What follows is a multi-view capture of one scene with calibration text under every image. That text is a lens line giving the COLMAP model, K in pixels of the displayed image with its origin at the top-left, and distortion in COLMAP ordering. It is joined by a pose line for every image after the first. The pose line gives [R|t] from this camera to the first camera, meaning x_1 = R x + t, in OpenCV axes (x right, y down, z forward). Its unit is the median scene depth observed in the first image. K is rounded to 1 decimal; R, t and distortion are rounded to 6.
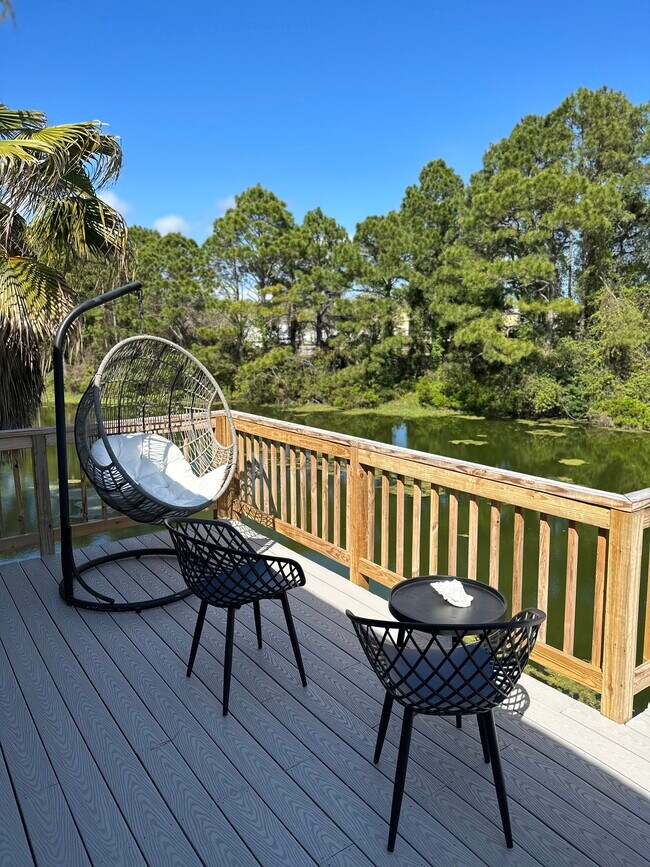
lens RADIAL K [[615.9, 0, 325.0], [0, 615.9, 433.5], [0, 0, 1]] dist [0.000039, -0.001751]
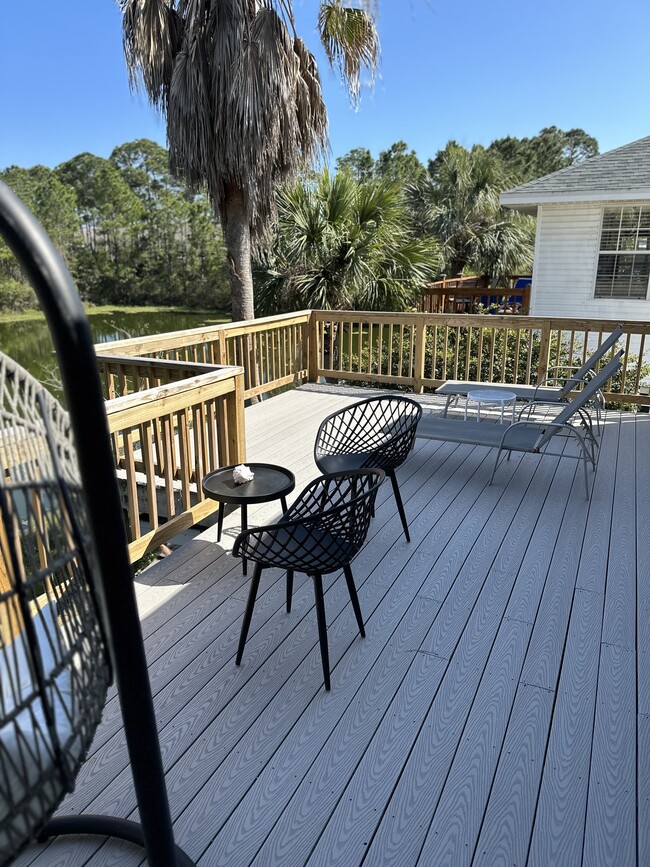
lens RADIAL K [[615.9, 0, 325.0], [0, 615.9, 433.5], [0, 0, 1]] dist [0.000039, -0.001751]
pose [[-0.489378, -0.218883, 0.844156, -0.968711], [0.156413, 0.930262, 0.331886, -0.218656], [-0.857930, 0.294454, -0.421014, 1.453988]]
